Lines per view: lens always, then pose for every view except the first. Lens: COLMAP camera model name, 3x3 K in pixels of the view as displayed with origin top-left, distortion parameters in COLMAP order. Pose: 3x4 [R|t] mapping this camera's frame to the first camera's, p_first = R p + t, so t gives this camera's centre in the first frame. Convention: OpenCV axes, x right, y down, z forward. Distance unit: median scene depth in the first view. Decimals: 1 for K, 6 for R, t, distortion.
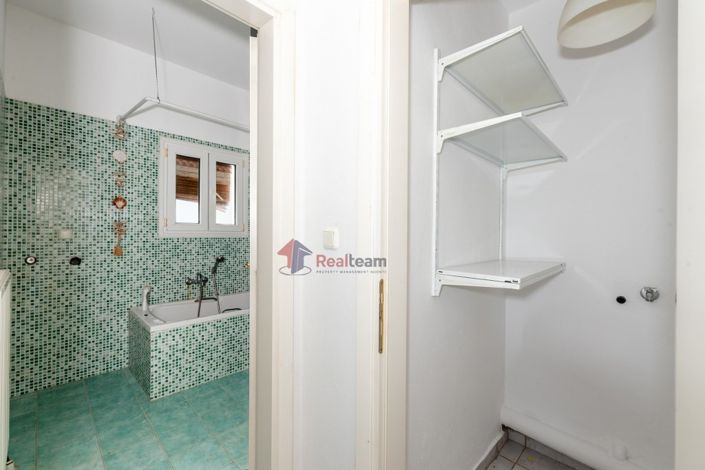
lens RADIAL K [[299.6, 0, 352.1], [0, 299.6, 235.7], [0, 0, 1]] dist [-0.004075, 0.000446]
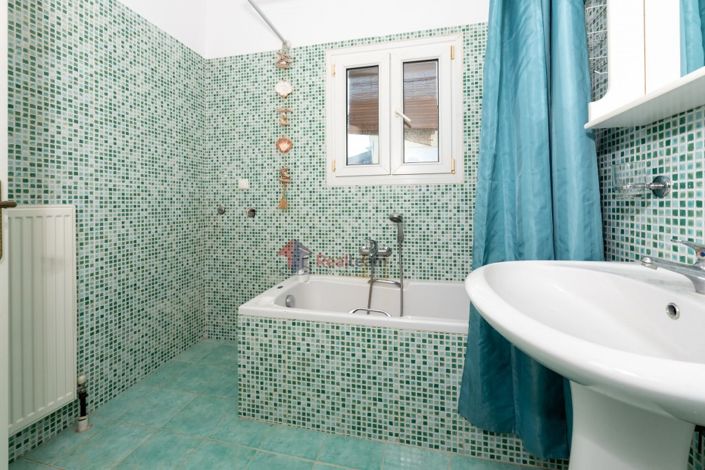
lens RADIAL K [[299.6, 0, 347.9], [0, 299.6, 213.0], [0, 0, 1]] dist [-0.004075, 0.000446]
pose [[0.504595, -0.005523, -0.863339, 0.026619], [0.002998, 0.999985, -0.004645, 0.080161], [0.863351, -0.000244, 0.504603, 0.706043]]
